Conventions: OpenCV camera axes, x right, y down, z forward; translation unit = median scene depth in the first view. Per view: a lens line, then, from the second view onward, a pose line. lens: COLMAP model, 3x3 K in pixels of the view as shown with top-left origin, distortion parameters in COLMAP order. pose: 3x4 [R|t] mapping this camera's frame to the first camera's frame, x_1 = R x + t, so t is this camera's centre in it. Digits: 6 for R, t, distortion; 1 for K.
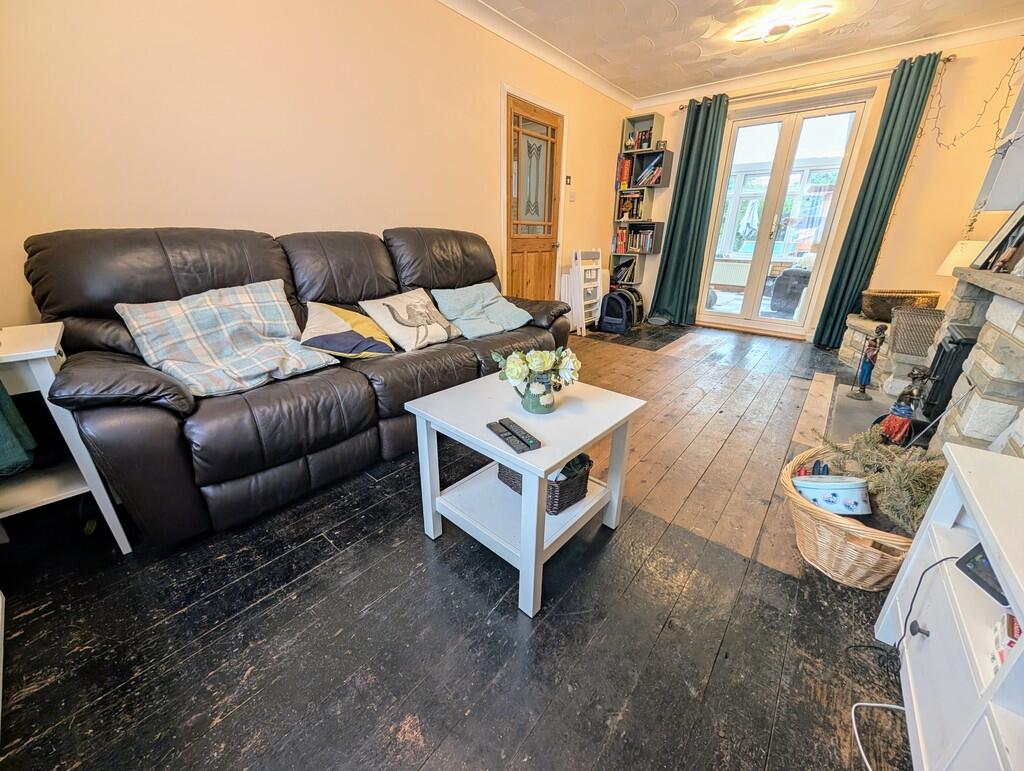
lens RADIAL K [[388.8, 0, 514.9], [0, 388.8, 384.0], [0, 0, 1]] dist [-0.000660, 0.000627]
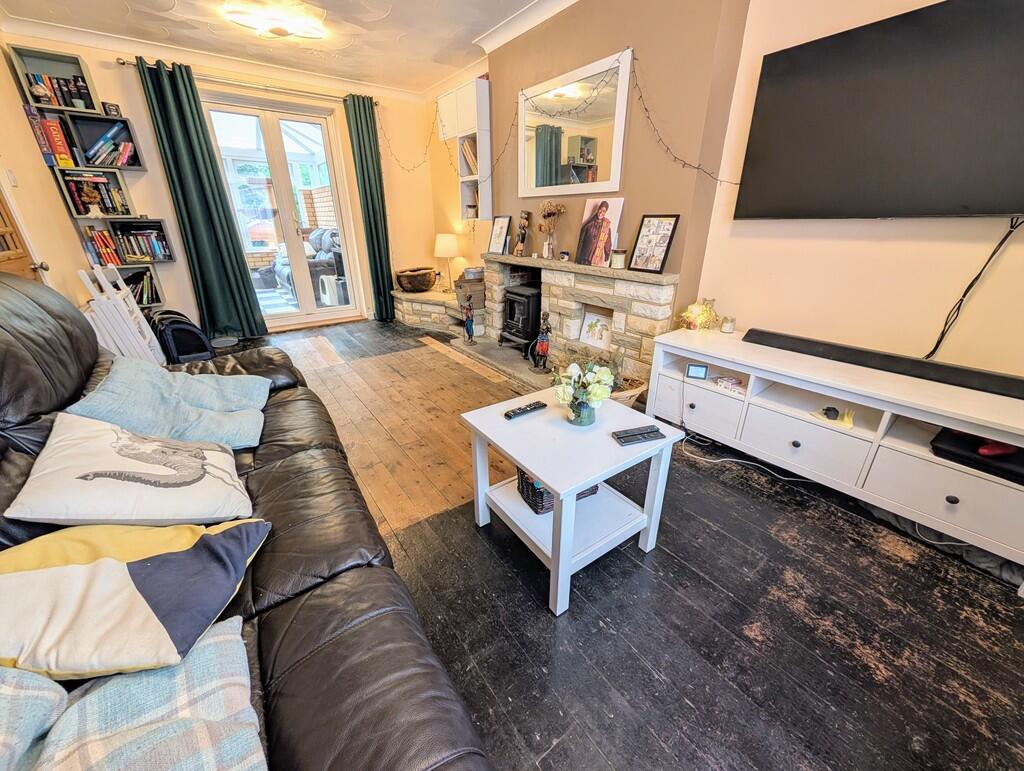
lens RADIAL K [[388.8, 0, 515.3], [0, 388.8, 383.8], [0, 0, 1]] dist [-0.000660, 0.000627]
pose [[0.232850, -0.391623, 0.890175, -0.293028], [0.351526, 0.887340, 0.298425, -0.135137], [-0.906758, 0.243431, 0.344283, 0.229518]]
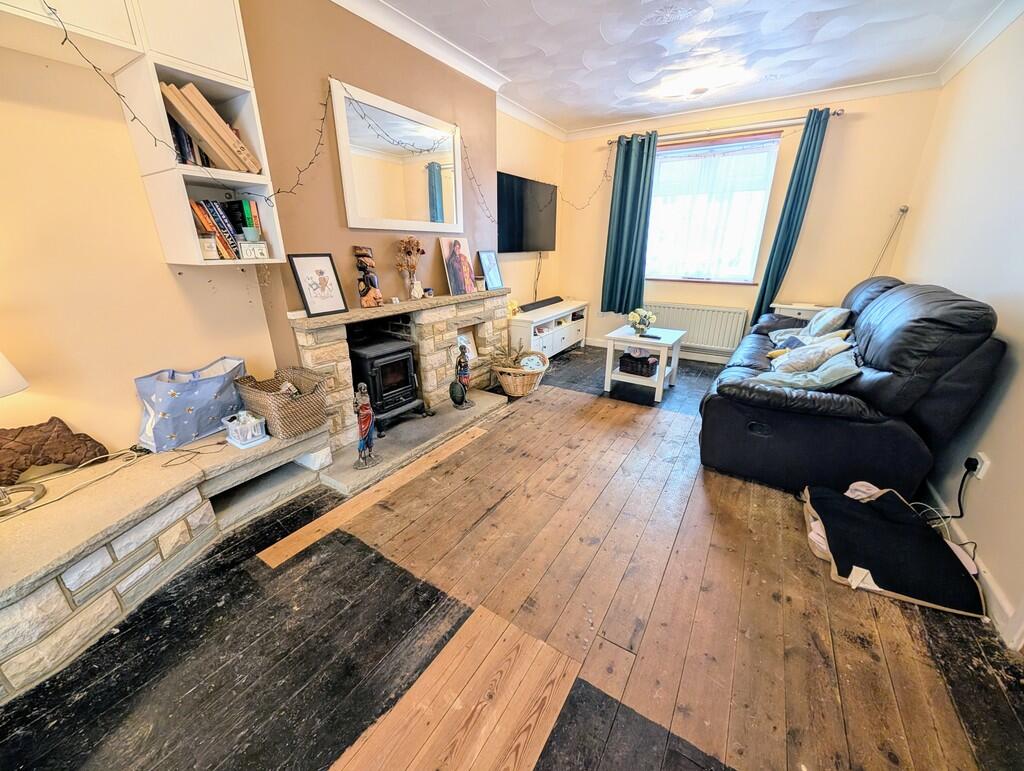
lens RADIAL K [[388.8, 0, 511.8], [0, 388.8, 384.2], [0, 0, 1]] dist [-0.000660, 0.000627]
pose [[-0.991140, 0.035839, -0.127893, 0.422040], [-0.055364, 0.763782, 0.643095, -0.436031], [0.120730, 0.644478, -0.755031, 1.003809]]
